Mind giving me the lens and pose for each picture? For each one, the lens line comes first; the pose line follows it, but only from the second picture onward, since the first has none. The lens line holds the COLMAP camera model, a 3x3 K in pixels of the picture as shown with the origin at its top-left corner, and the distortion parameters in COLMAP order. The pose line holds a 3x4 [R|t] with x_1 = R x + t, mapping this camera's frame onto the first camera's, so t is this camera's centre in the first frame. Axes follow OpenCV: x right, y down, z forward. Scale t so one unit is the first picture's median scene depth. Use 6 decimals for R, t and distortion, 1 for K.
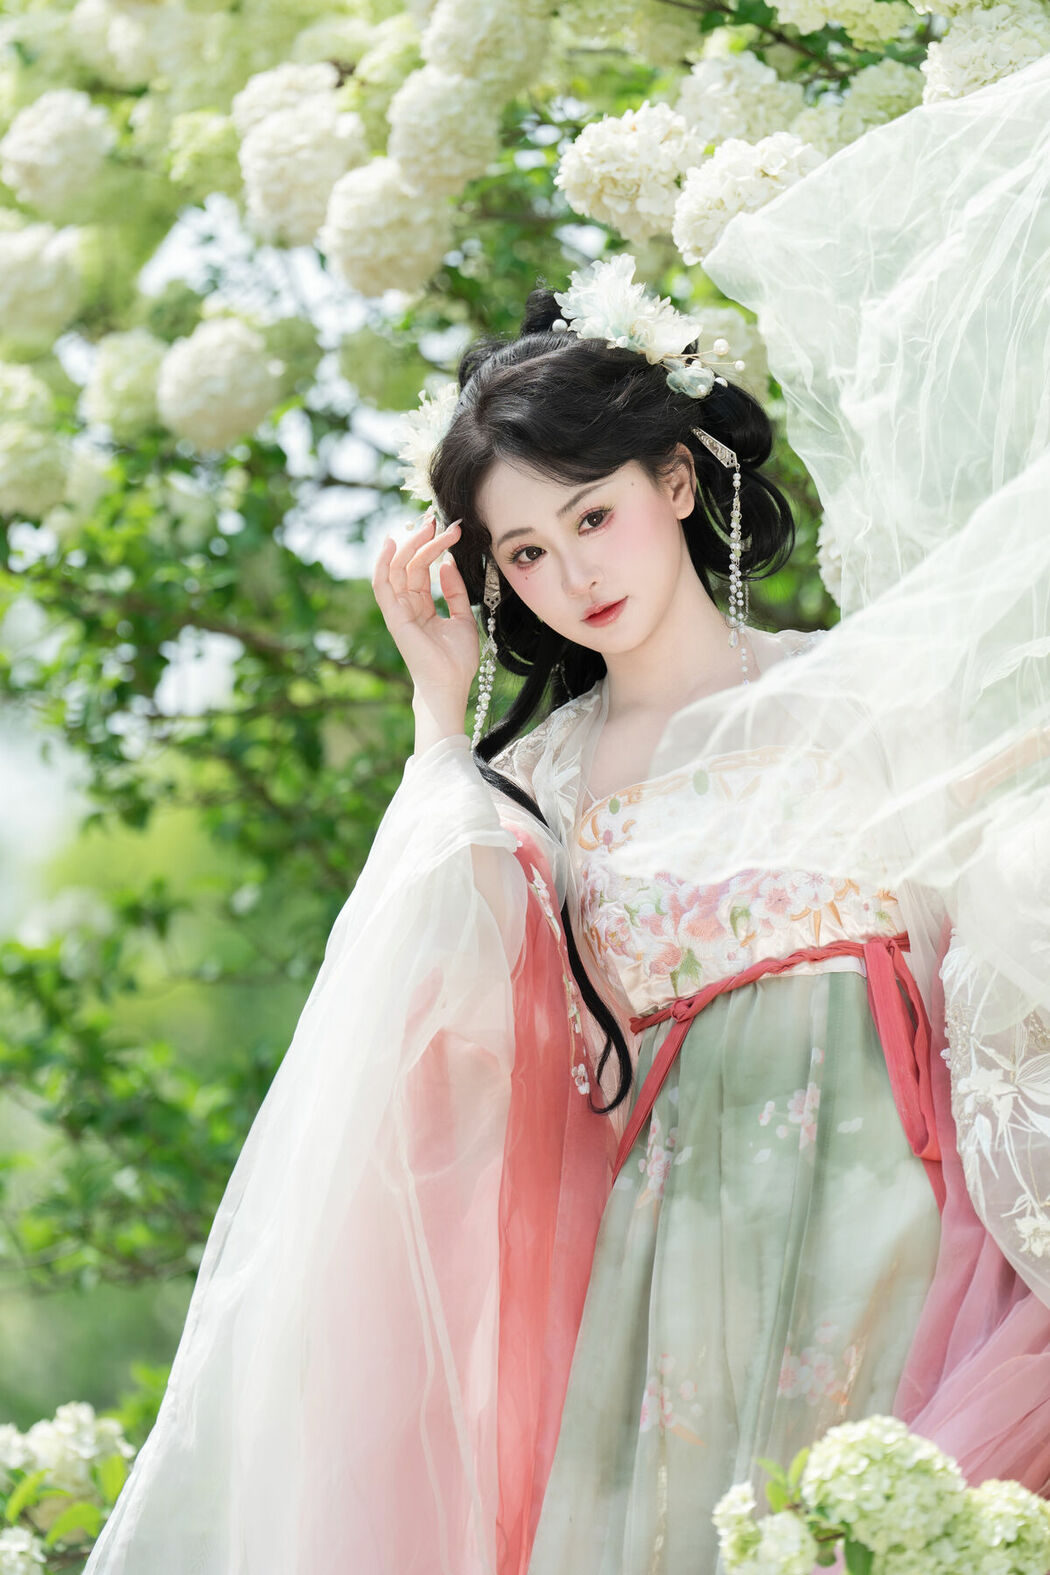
lens RADIAL K [[7543.2, 0, 525.0], [0, 7543.2, 787.5], [0, 0, 1]] dist [1.706735, 0.670155]
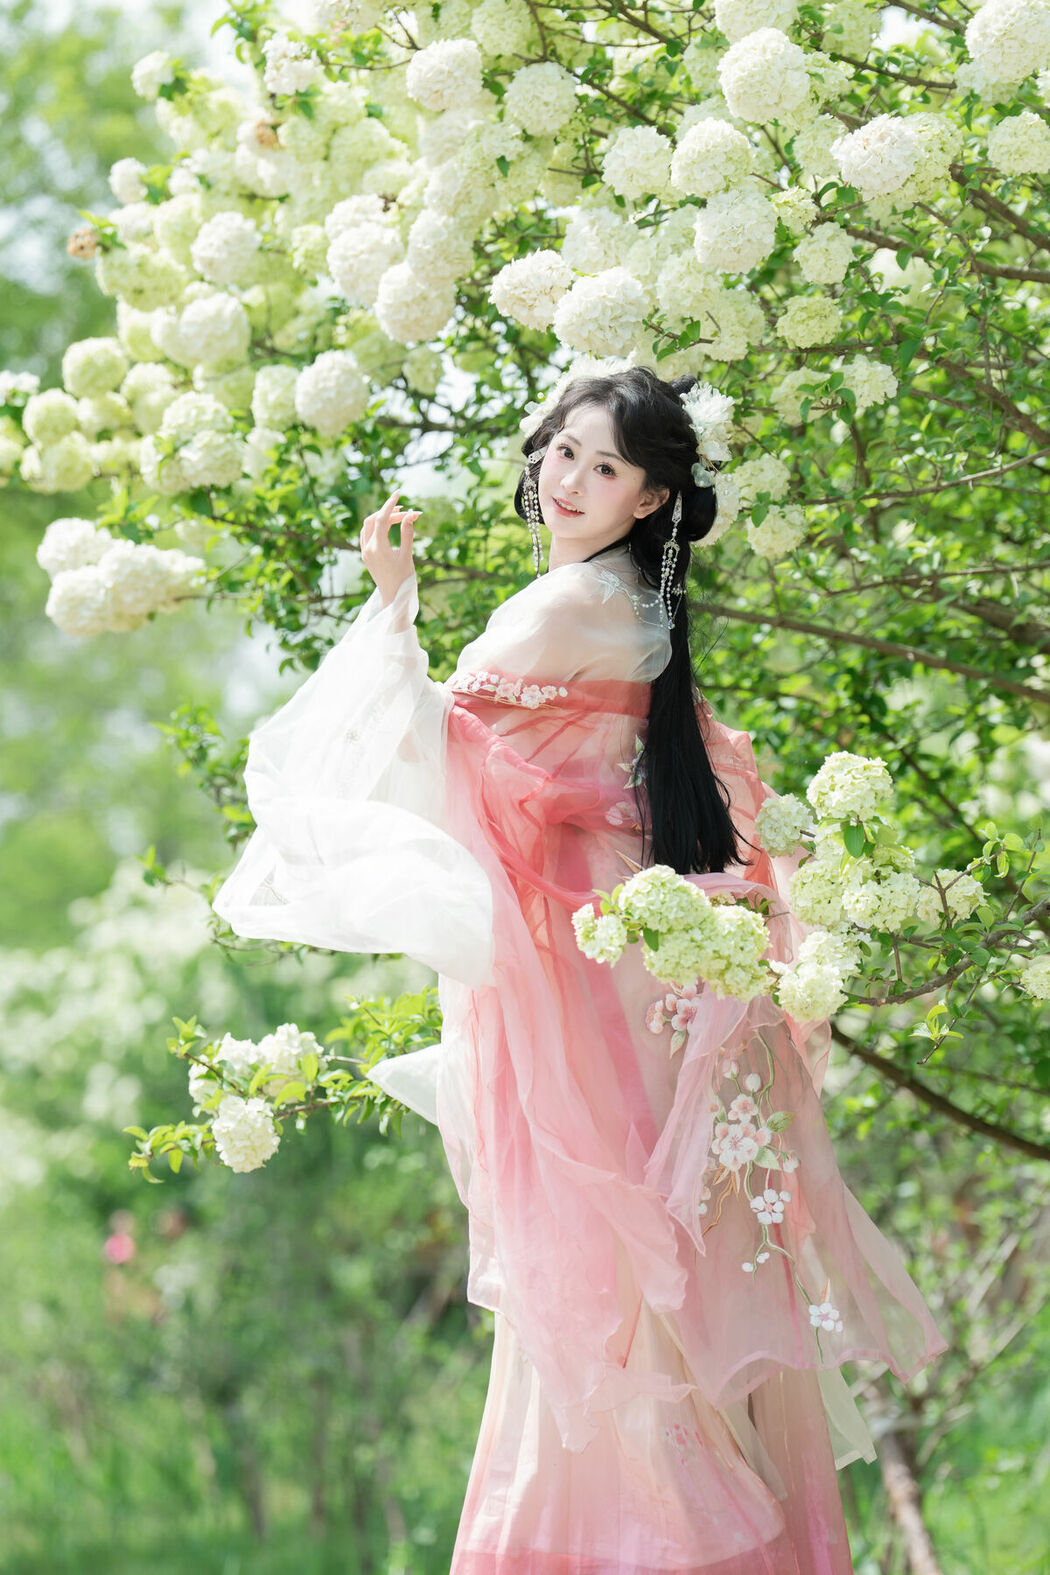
lens RADIAL K [[6619.2, 0, 525.0], [0, 6619.2, 787.5], [0, 0, 1]] dist [3.463633, -91.350828]
pose [[0.996072, -0.071191, -0.052648, 0.068700], [0.073621, 0.996236, 0.045753, -0.031497], [0.049192, -0.049449, 0.997564, -0.417826]]
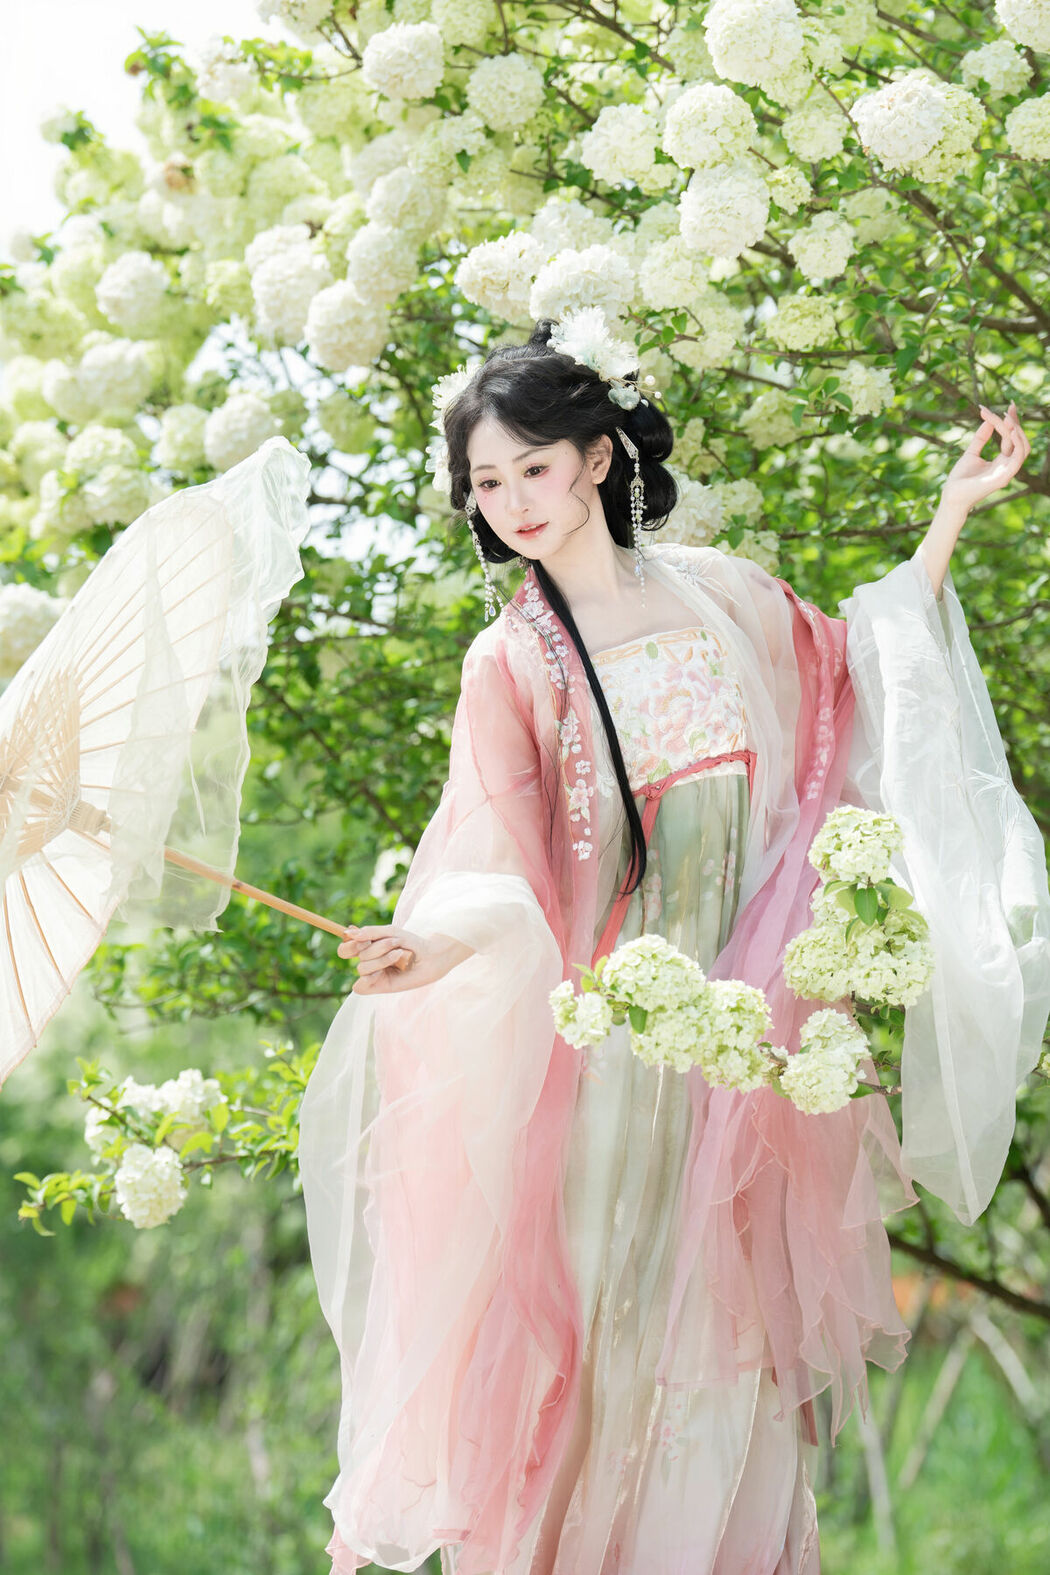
lens RADIAL K [[5128.4, 0, 495.6], [0, 5128.4, 787.0], [0, 0, 1]] dist [1.032333, -1.044627]
pose [[0.998954, -0.044478, 0.010611, -0.003077], [0.044387, 0.998977, 0.008664, 0.011954], [-0.010985, -0.008184, 0.999906, -0.056309]]
